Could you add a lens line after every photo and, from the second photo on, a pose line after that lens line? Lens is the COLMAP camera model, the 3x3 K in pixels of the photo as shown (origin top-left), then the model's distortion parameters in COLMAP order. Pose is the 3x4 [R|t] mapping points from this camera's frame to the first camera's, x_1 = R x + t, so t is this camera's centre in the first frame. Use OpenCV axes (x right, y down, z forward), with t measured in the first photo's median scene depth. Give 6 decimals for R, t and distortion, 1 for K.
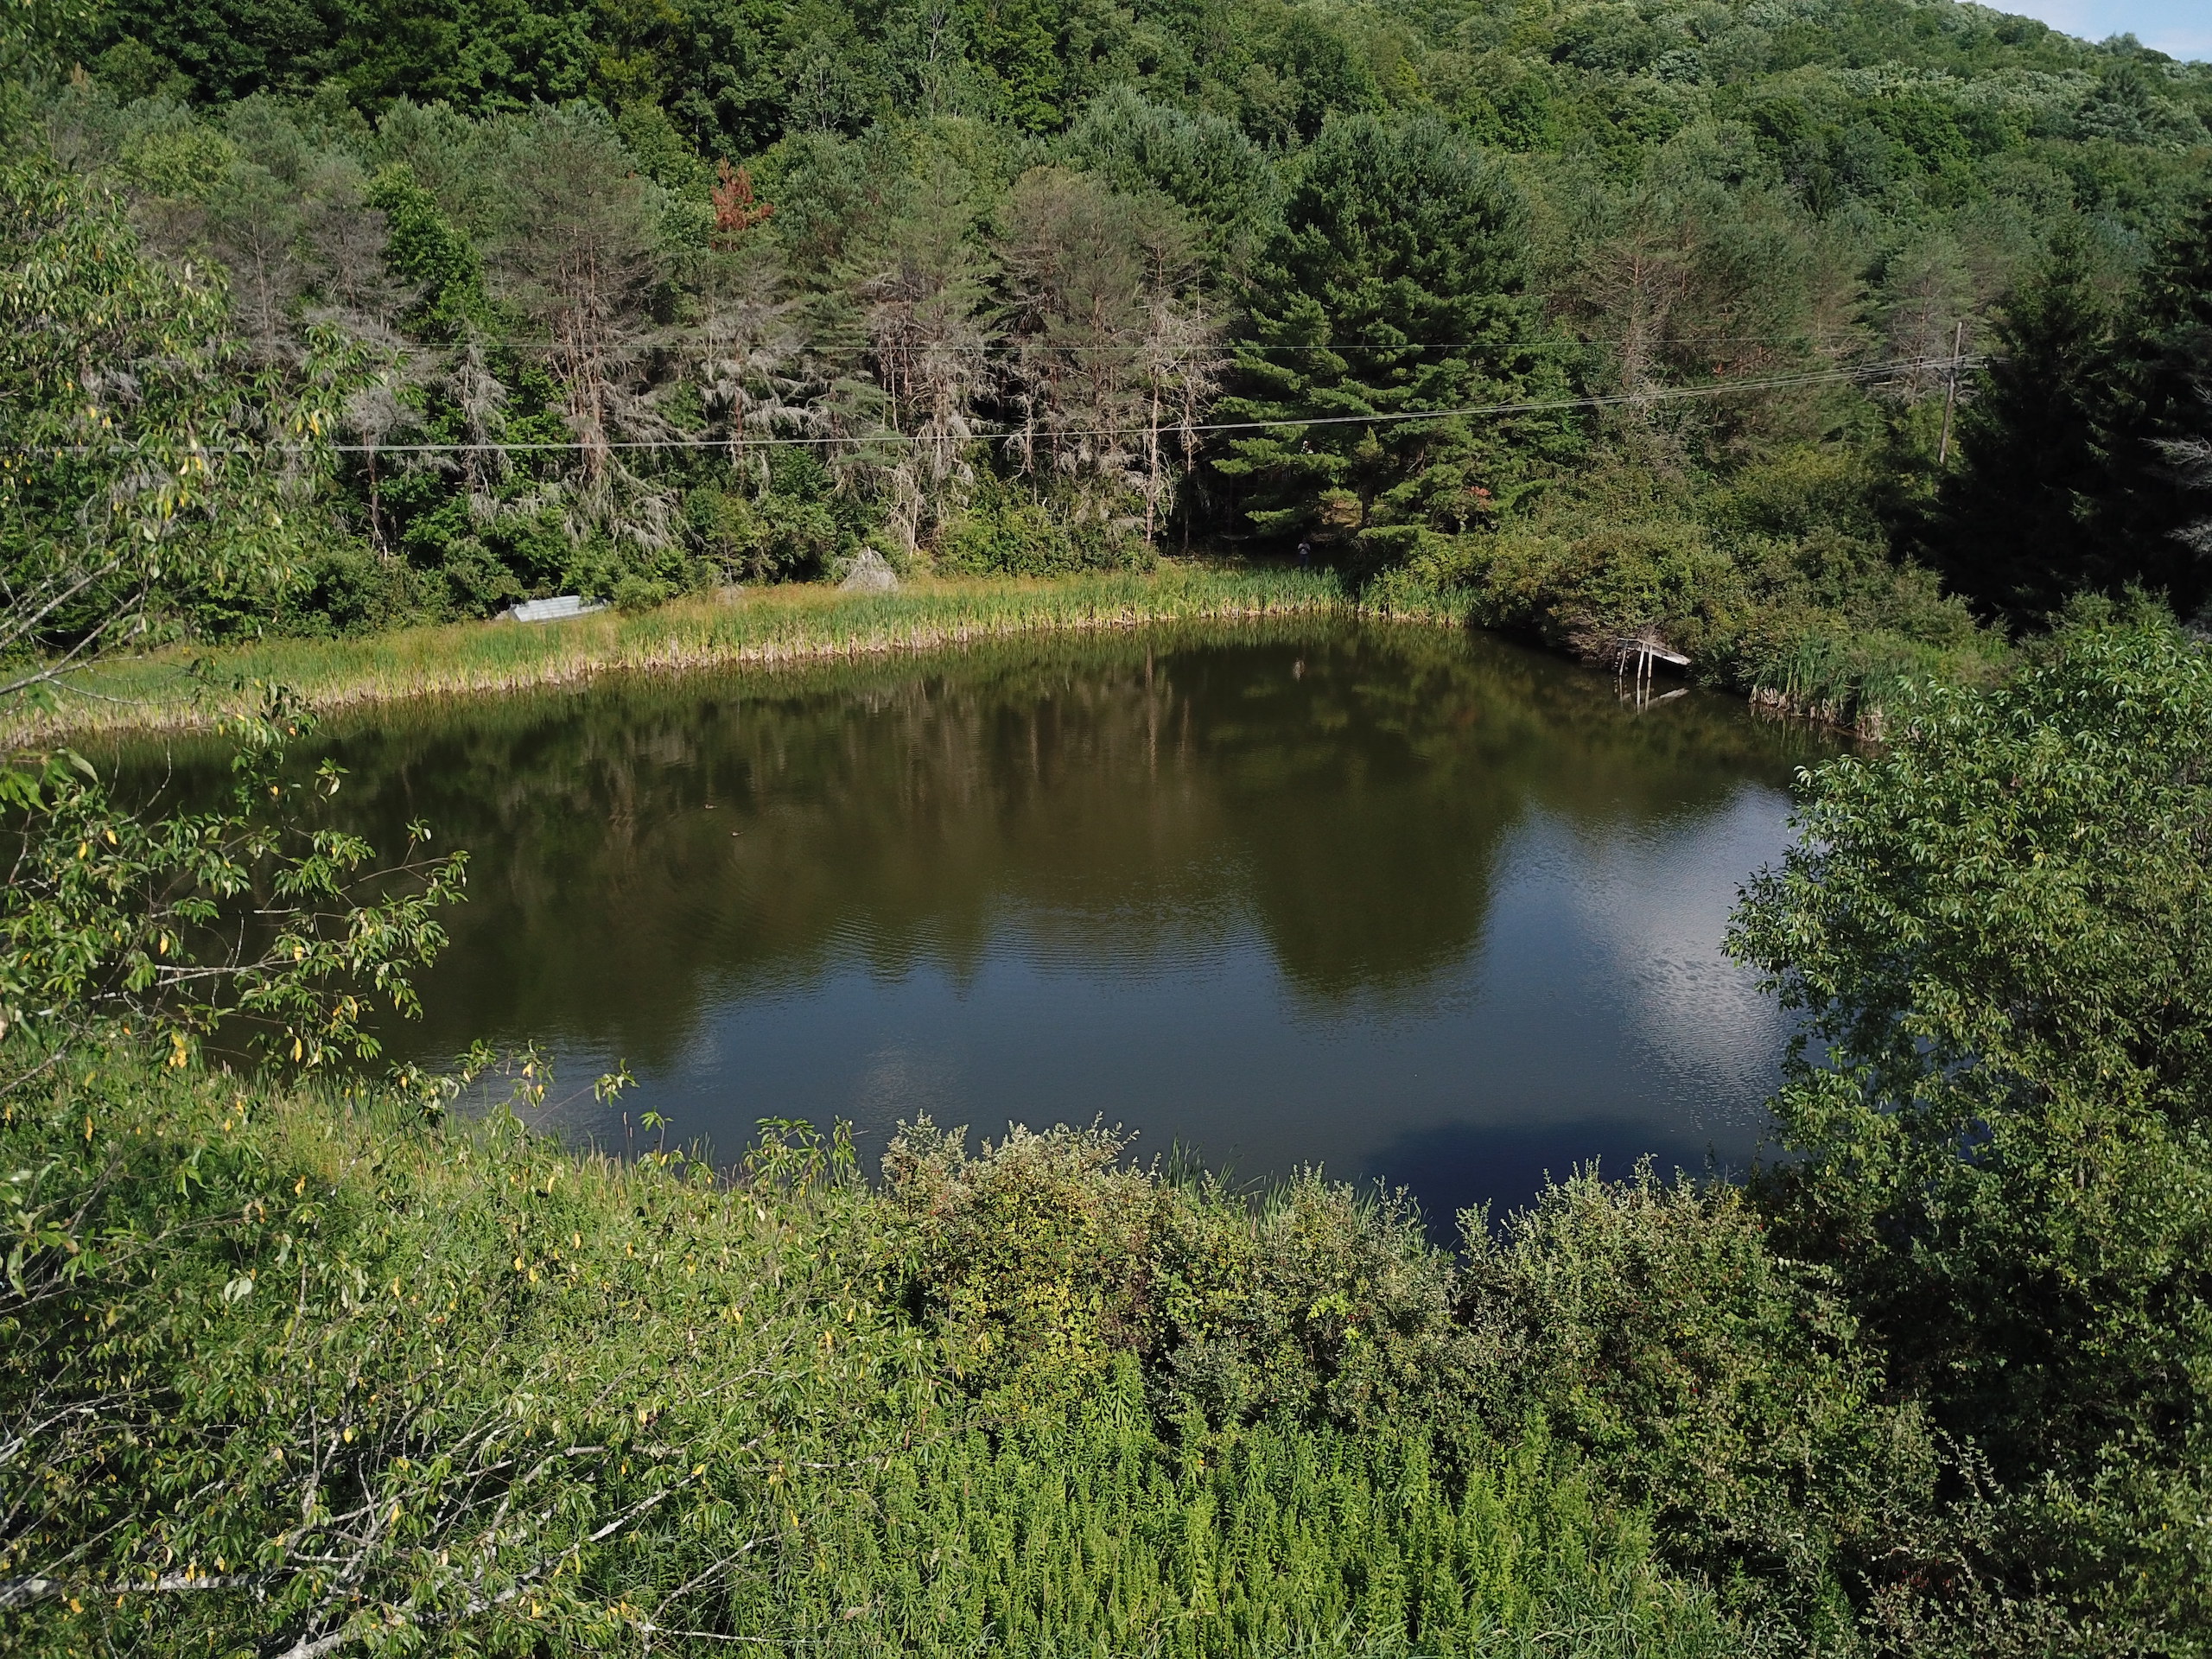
lens RADIAL K [[1700.5, 0, 1138.6], [0, 1700.5, 860.5], [0, 0, 1]] dist [-0.002258, 0.002204]
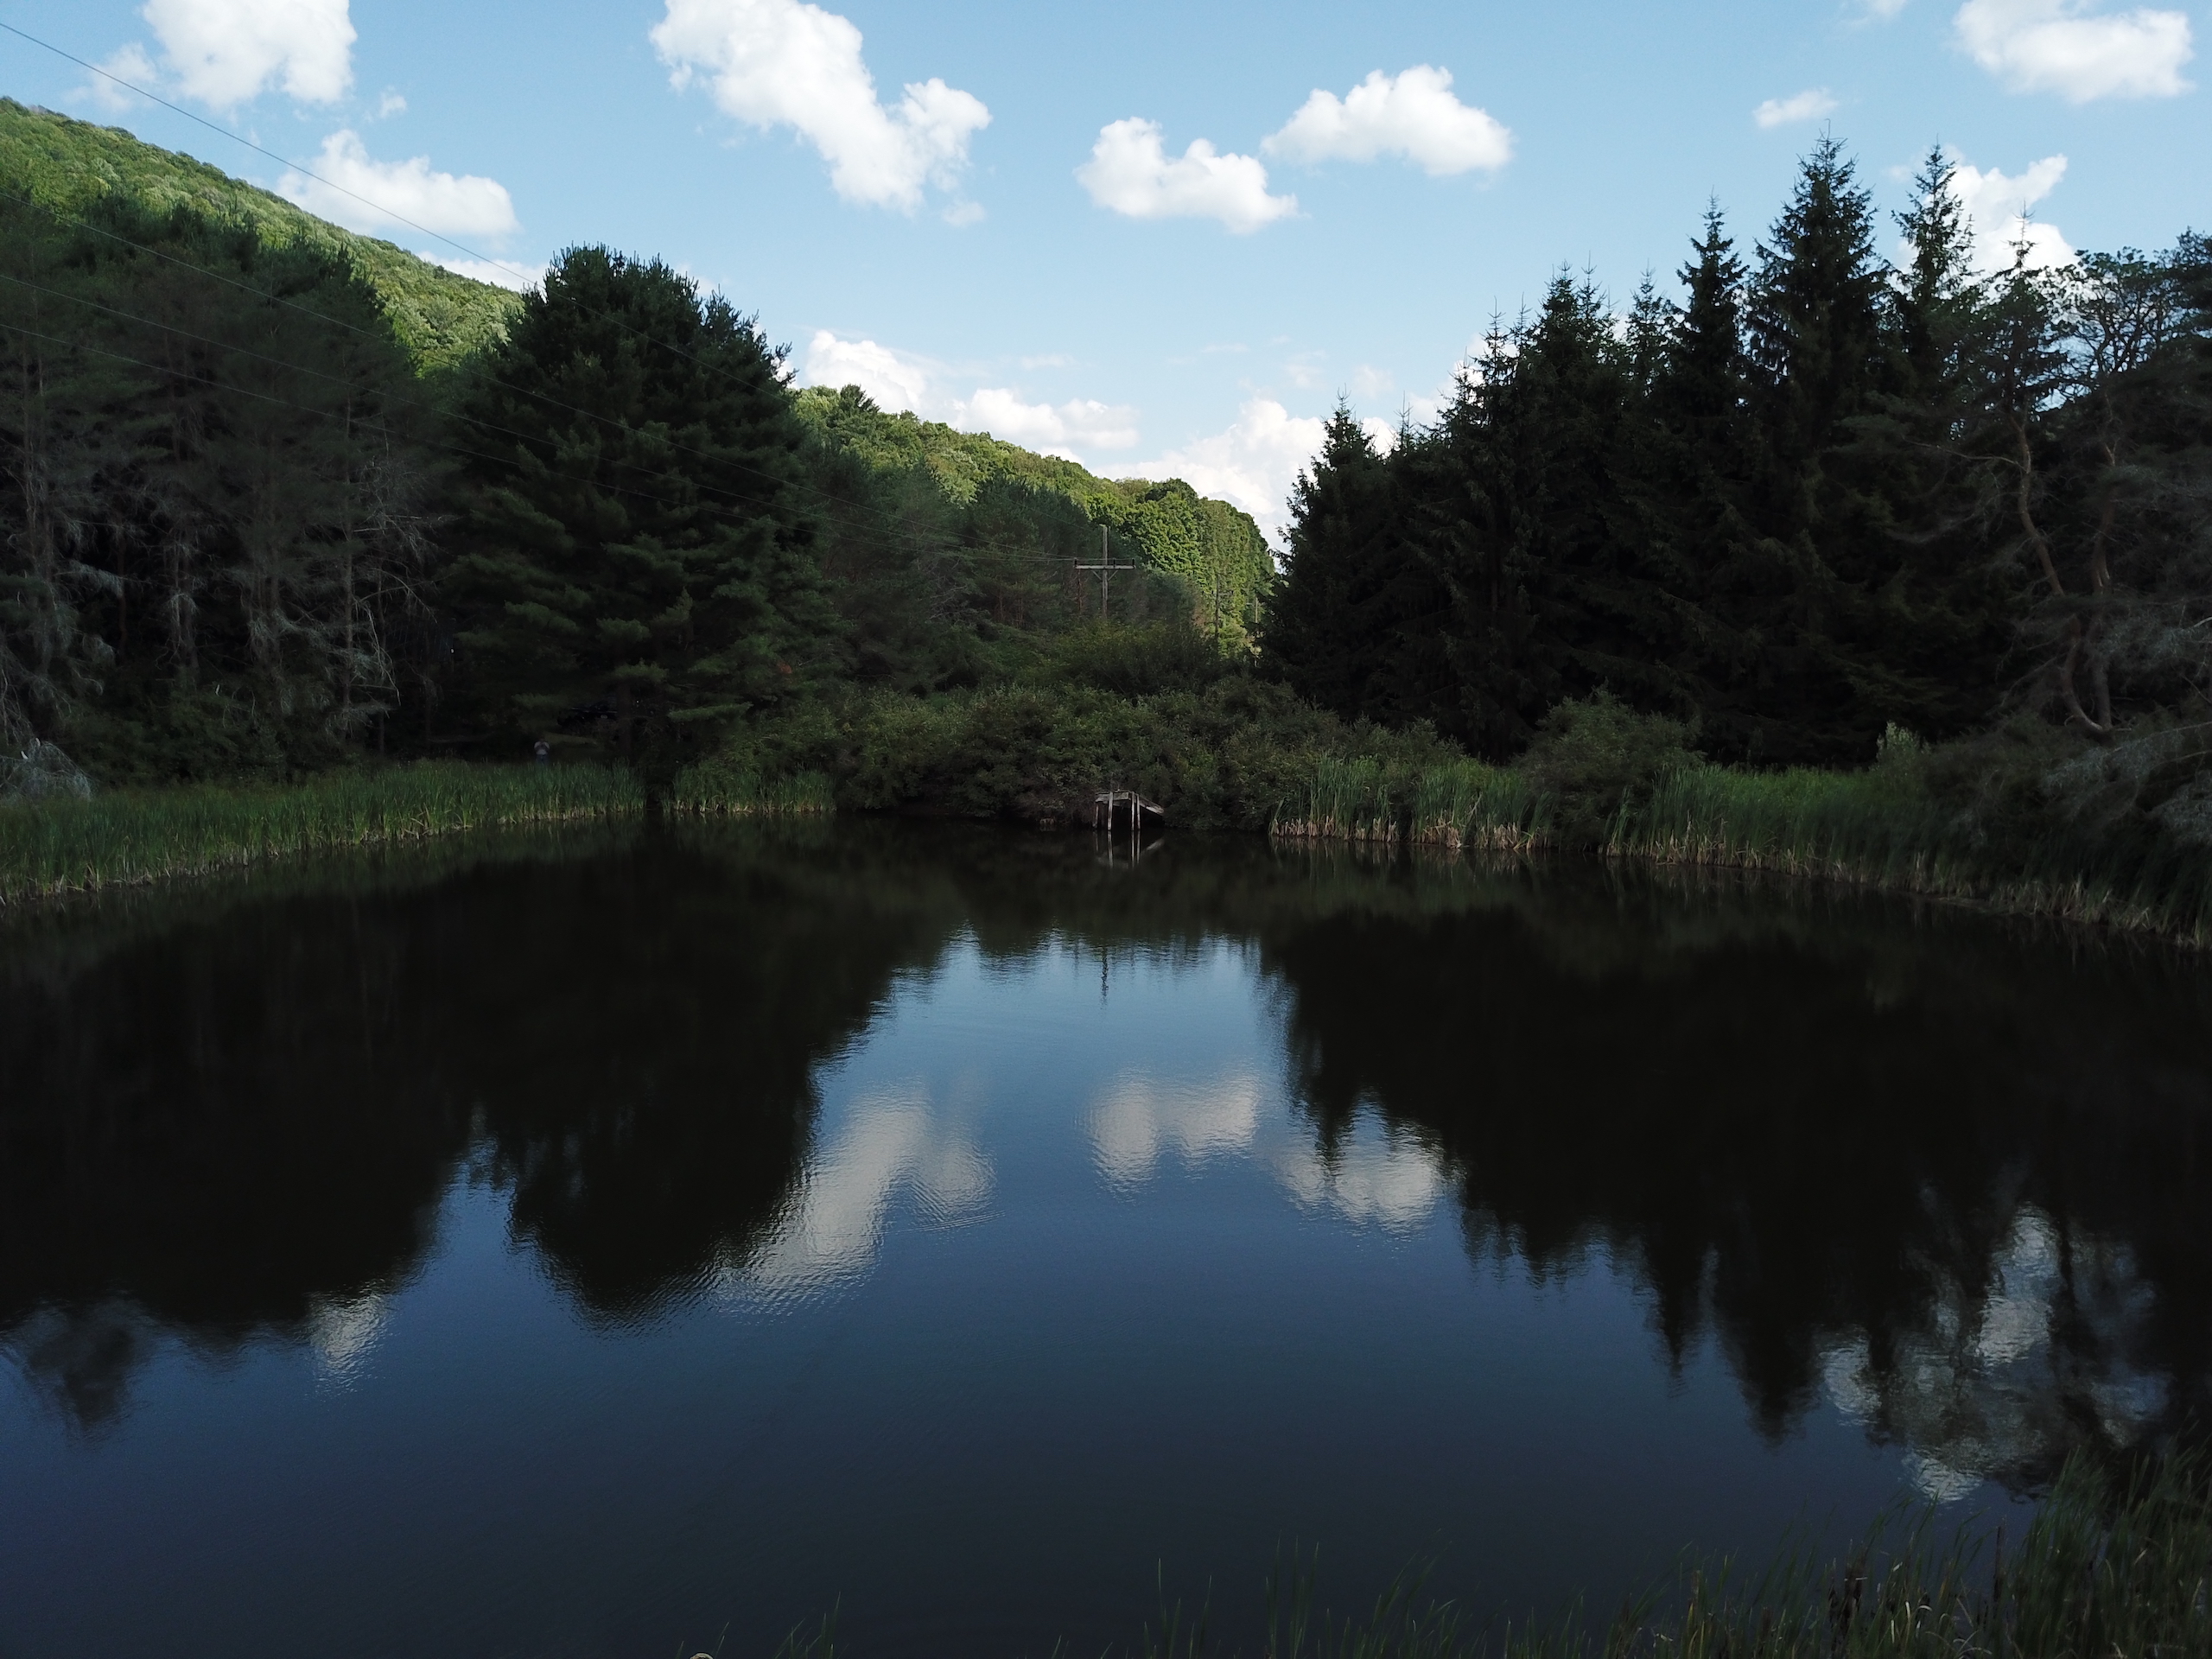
lens RADIAL K [[1700.5, 0, 1144.9], [0, 1700.5, 835.0], [0, 0, 1]] dist [-0.002258, 0.002204]
pose [[0.741708, -0.065820, 0.667486, -0.258599], [0.186730, 0.976093, -0.111242, -0.000738], [-0.644206, 0.207149, 0.736266, 0.255829]]
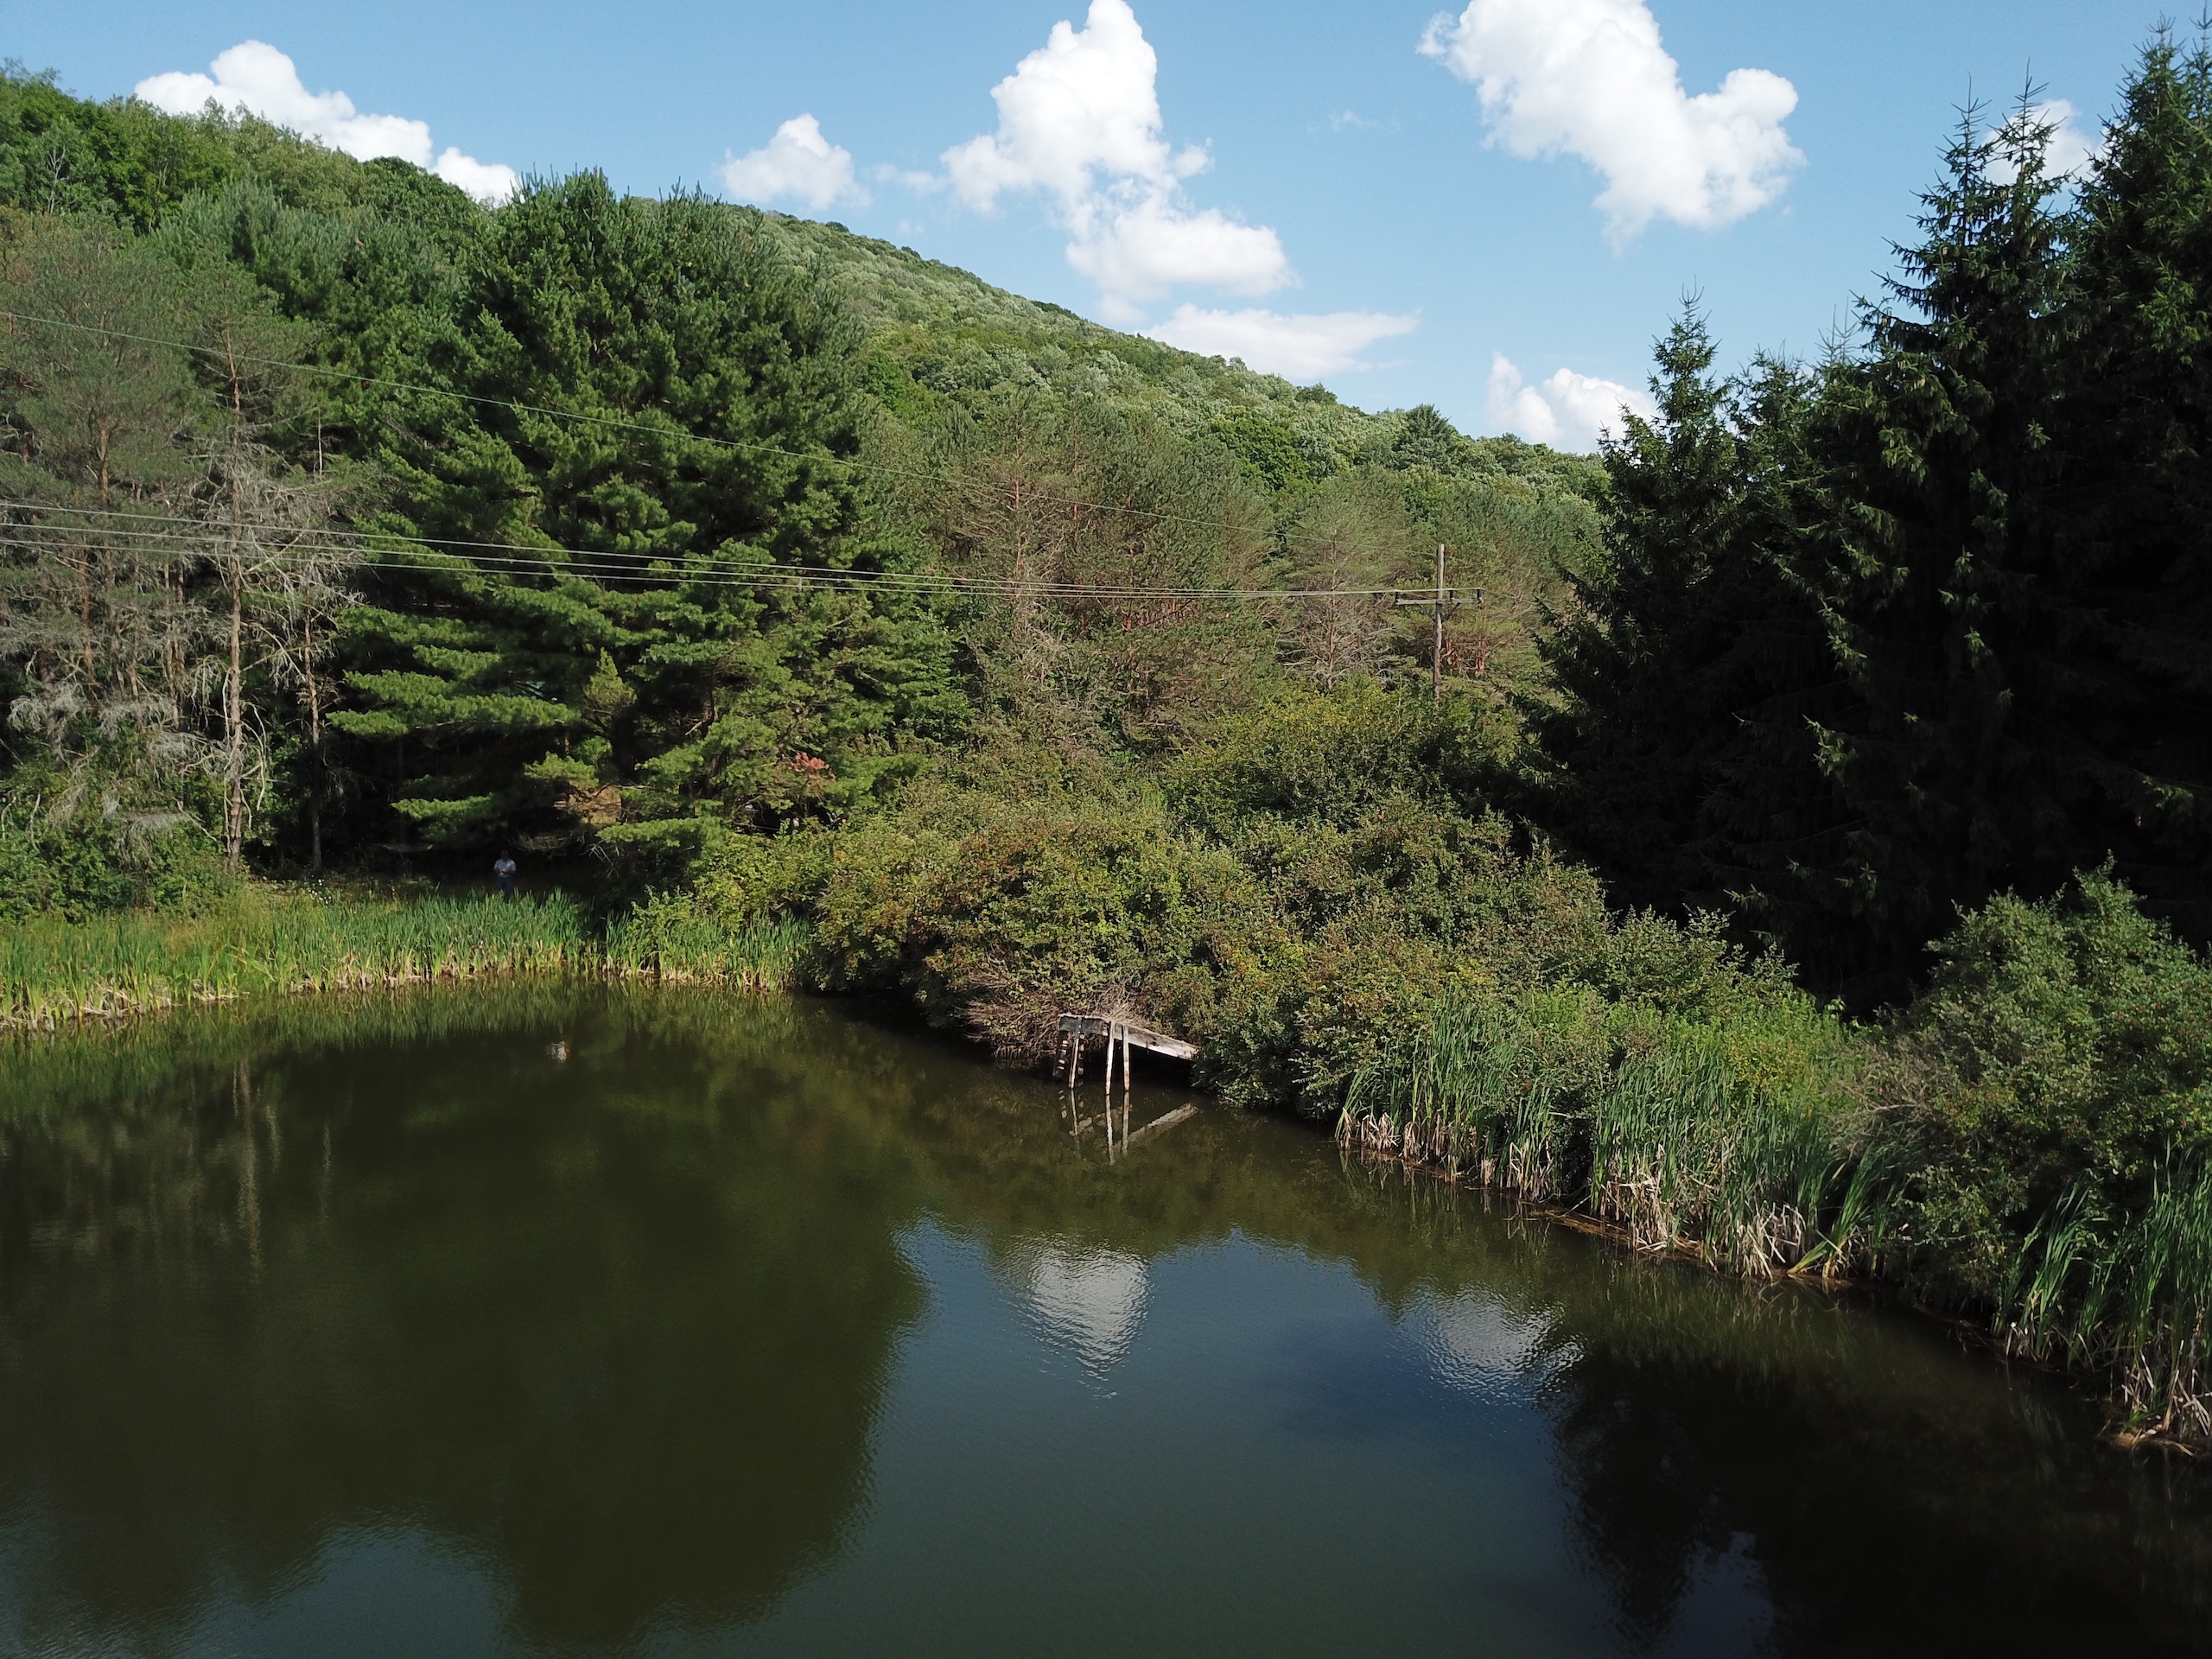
lens RADIAL K [[1700.5, 0, 1098.1], [0, 1700.5, 822.8], [0, 0, 1]] dist [-0.002258, 0.002204]
pose [[0.946880, -0.018798, 0.321037, 0.106396], [0.084623, 0.977672, -0.192345, -0.072322], [-0.310253, 0.209295, 0.927329, 0.420002]]
